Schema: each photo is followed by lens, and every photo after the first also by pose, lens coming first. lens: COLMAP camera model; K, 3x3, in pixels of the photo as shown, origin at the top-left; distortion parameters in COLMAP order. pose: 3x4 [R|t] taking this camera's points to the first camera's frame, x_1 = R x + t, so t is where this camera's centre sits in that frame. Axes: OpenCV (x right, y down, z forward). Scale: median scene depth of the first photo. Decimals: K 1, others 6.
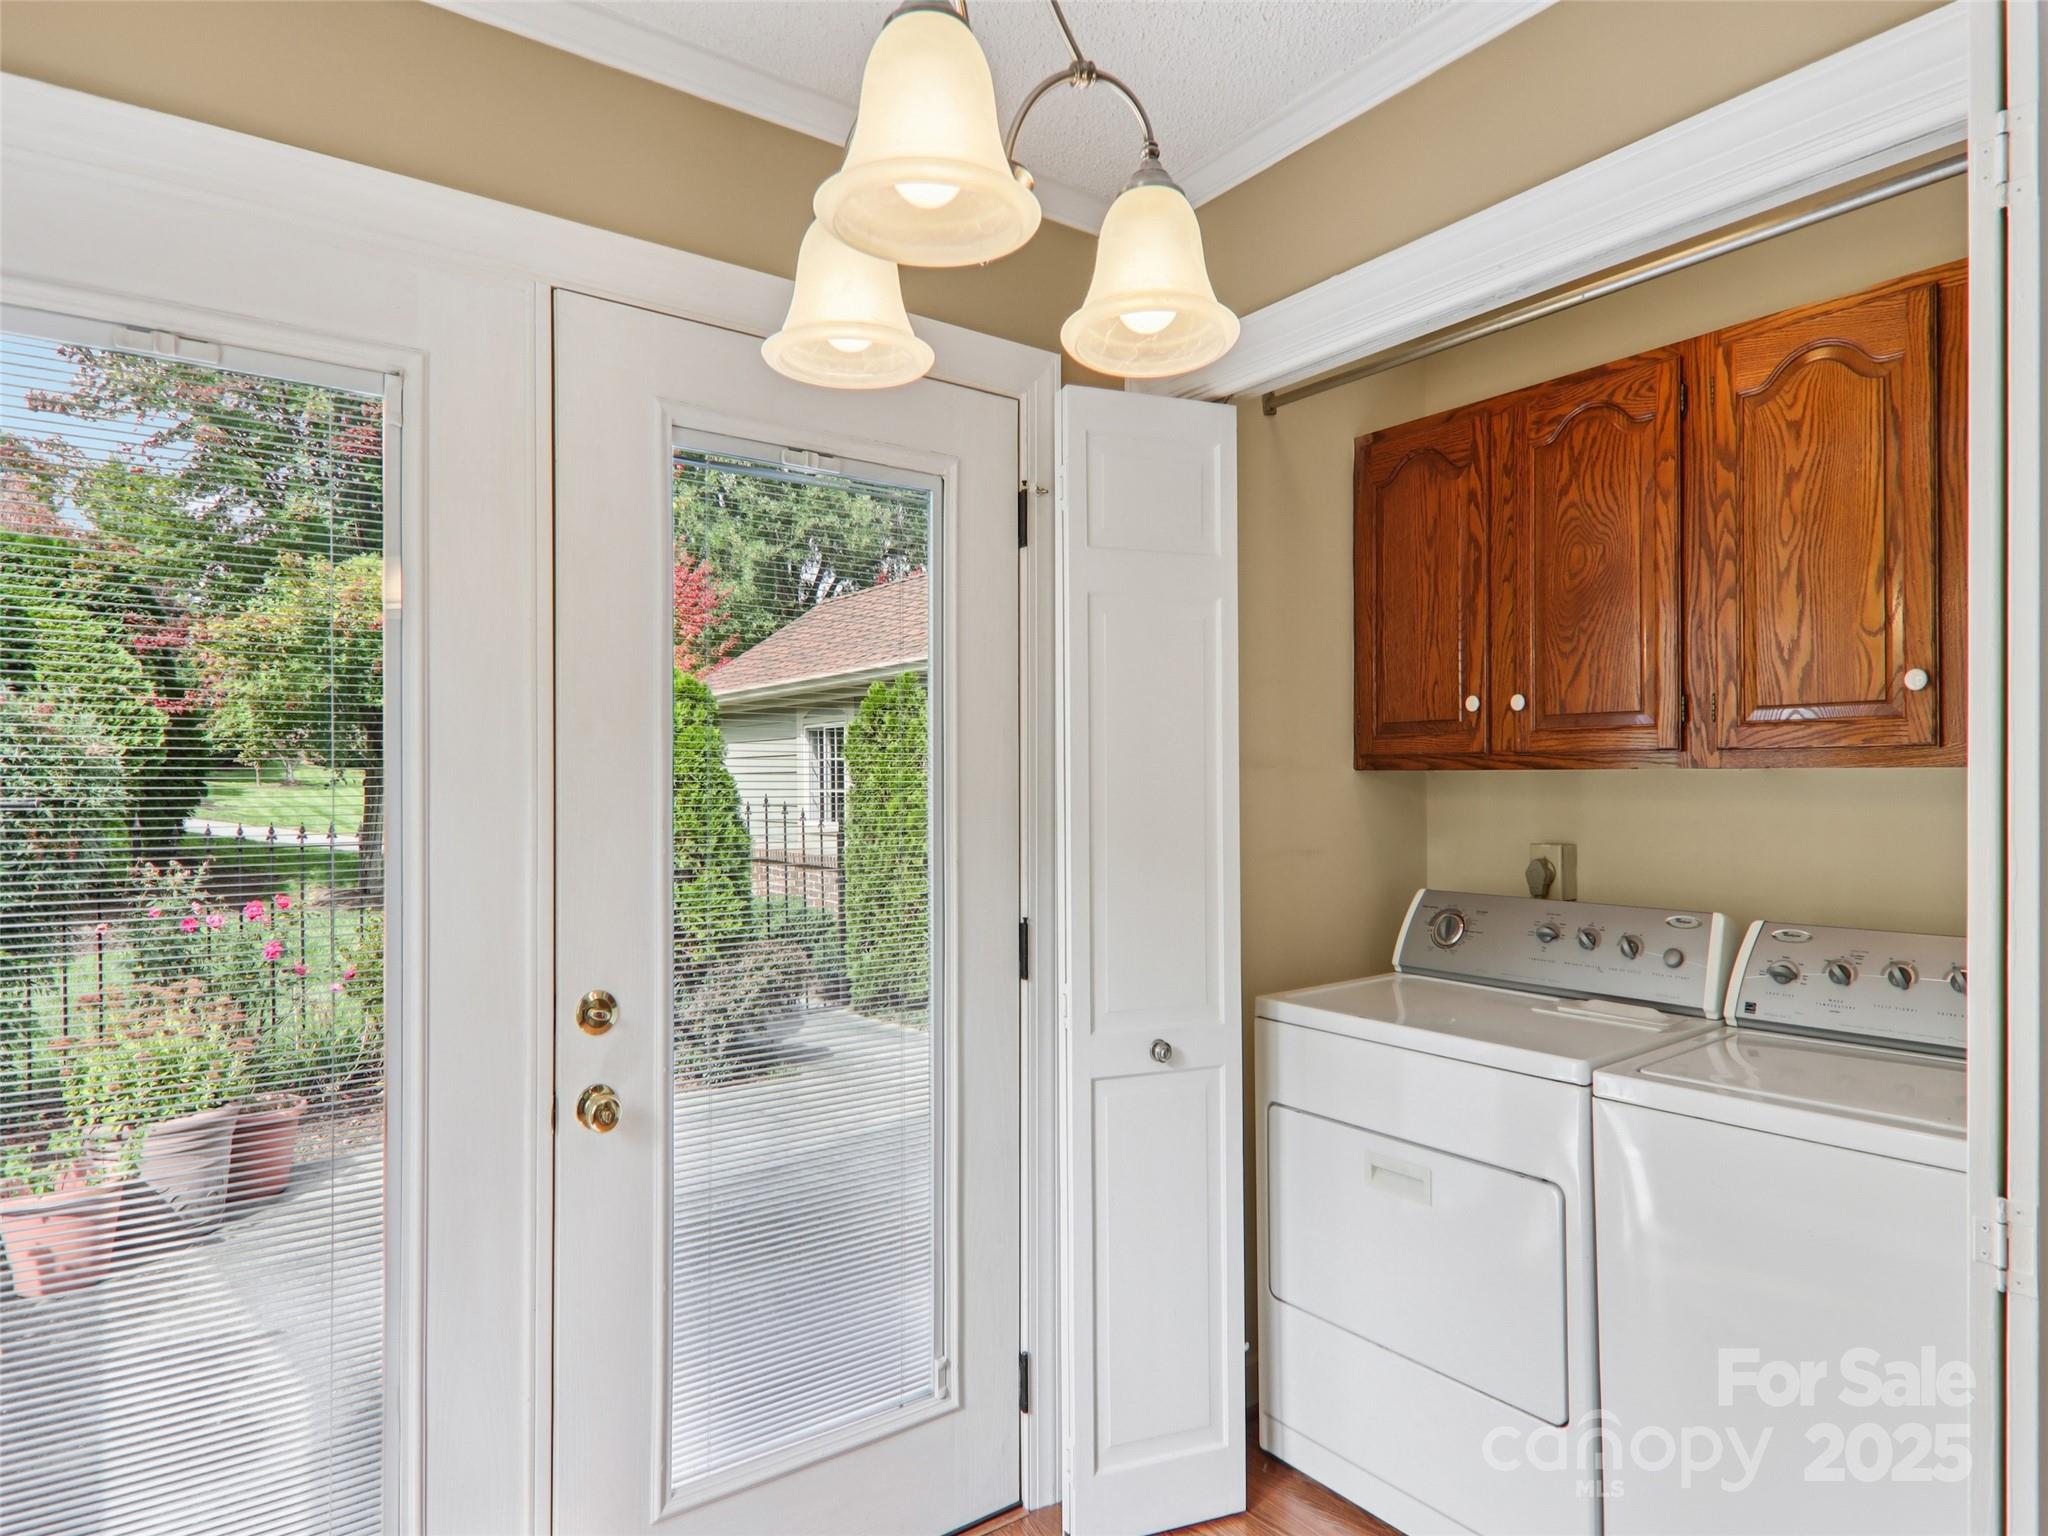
lens RADIAL K [[1132.5, 0, 1031.0], [0, 1132.5, 774.0], [0, 0, 1]] dist [-0.011355, -0.000295]
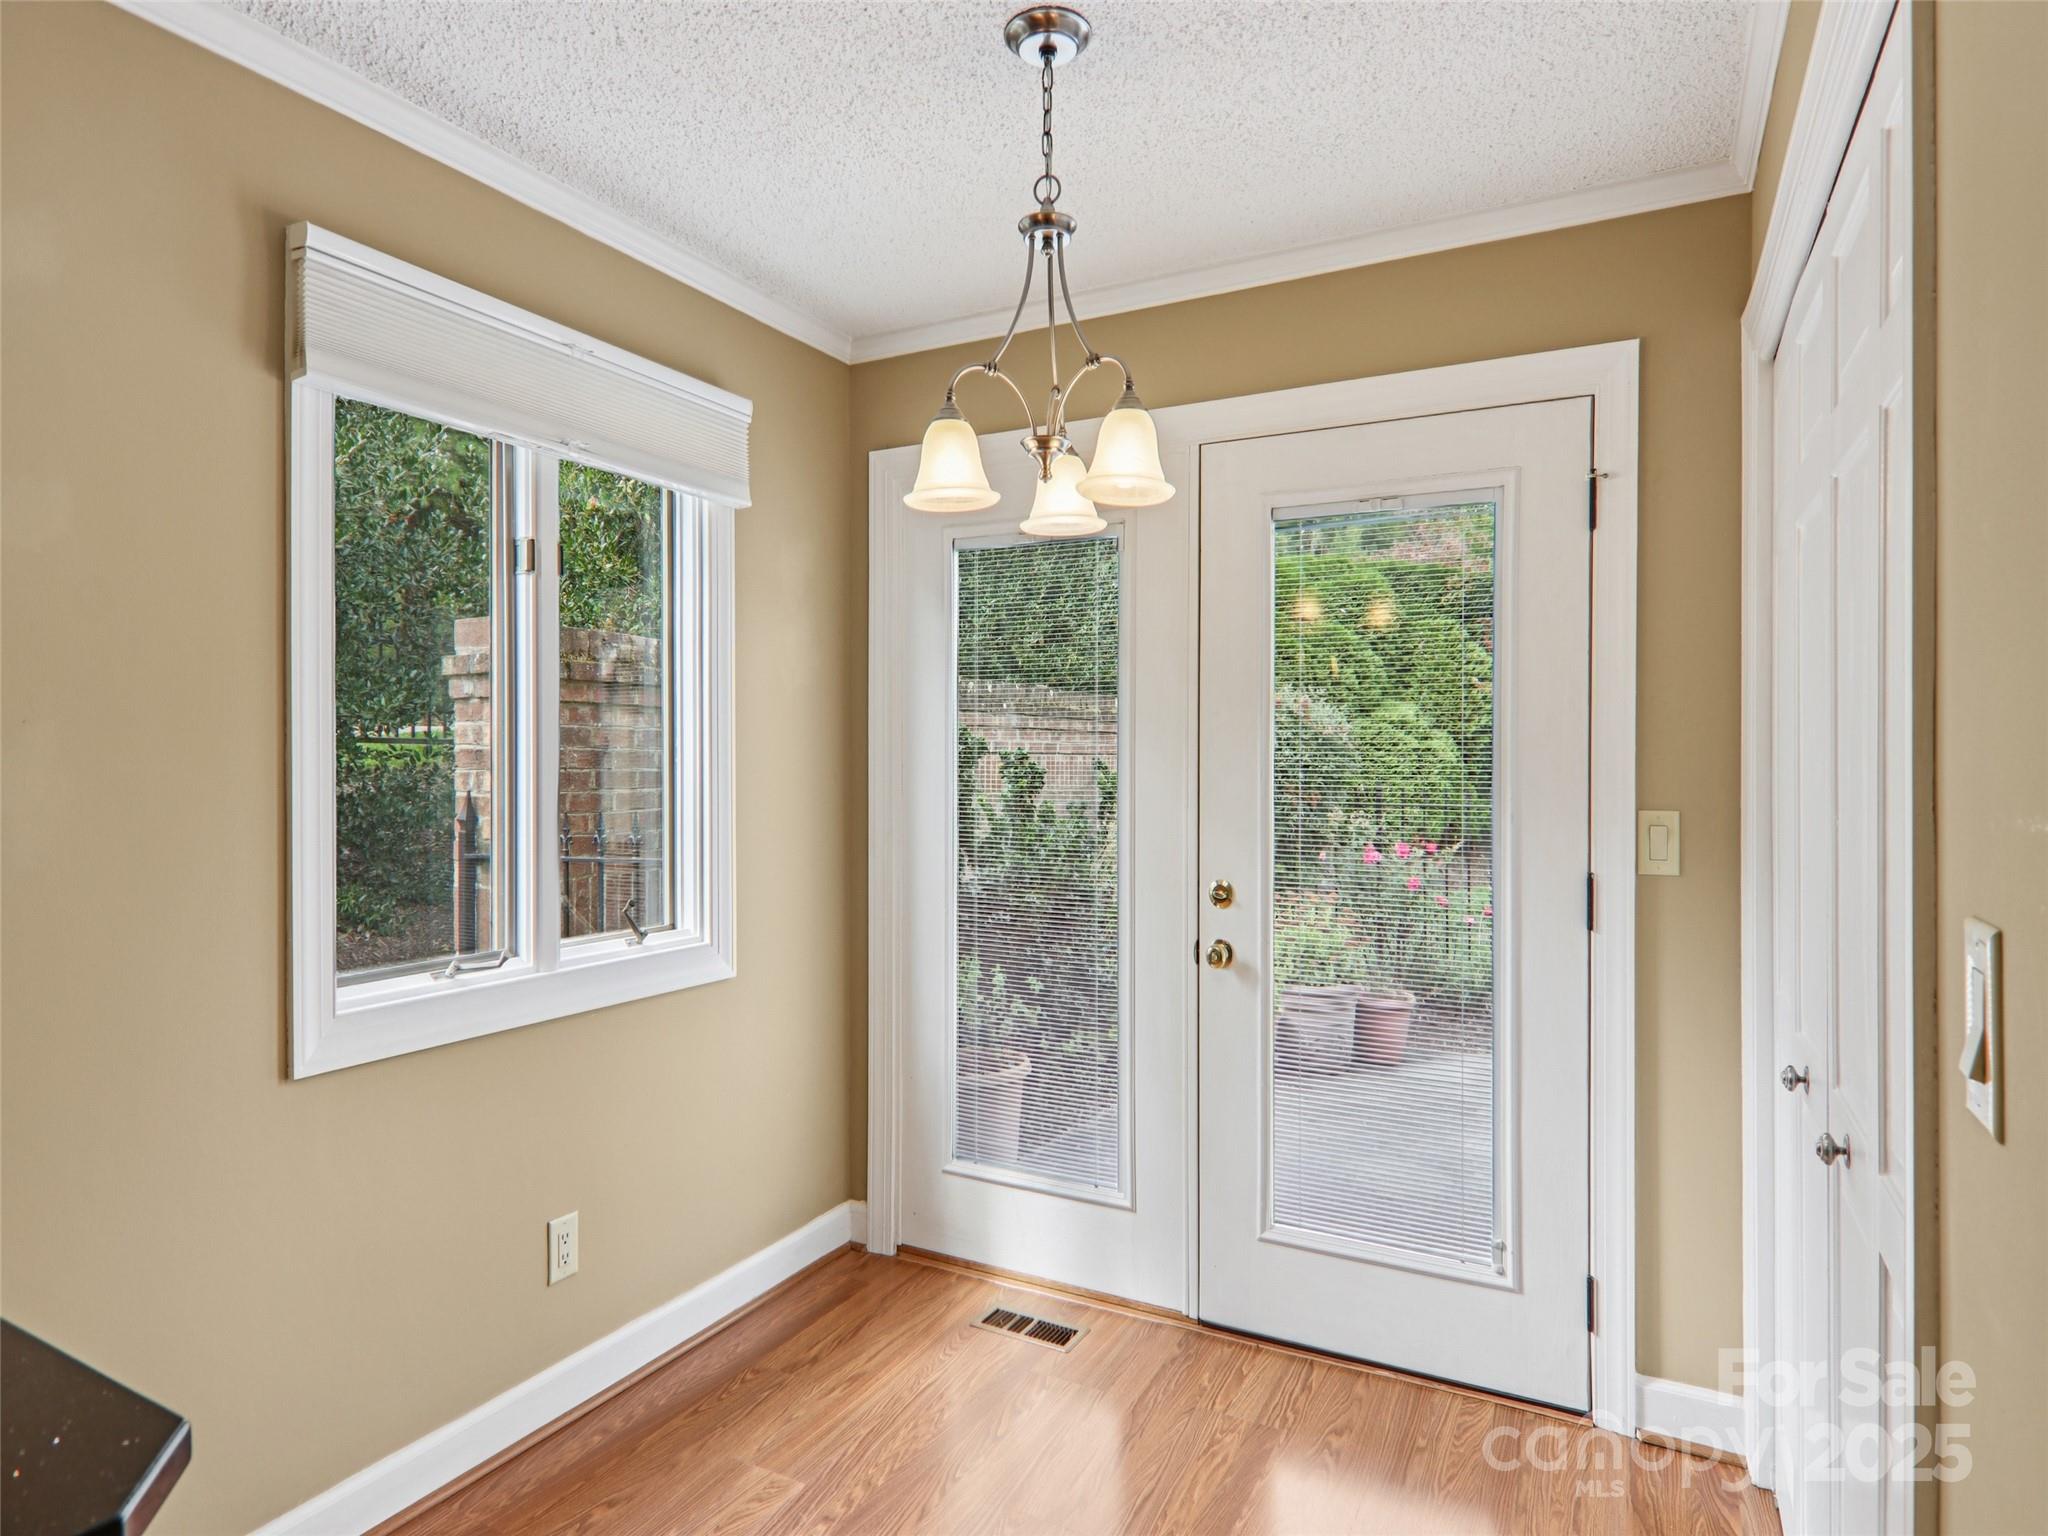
lens RADIAL K [[1140.2, 0, 1016.0], [0, 1140.2, 761.7], [0, 0, 1]] dist [-0.001306, -0.018254]
pose [[0.431195, 0.006111, -0.902238, 0.101837], [0.003858, 0.999955, 0.008616, 0.001088], [0.902250, -0.007196, 0.431153, 0.005379]]
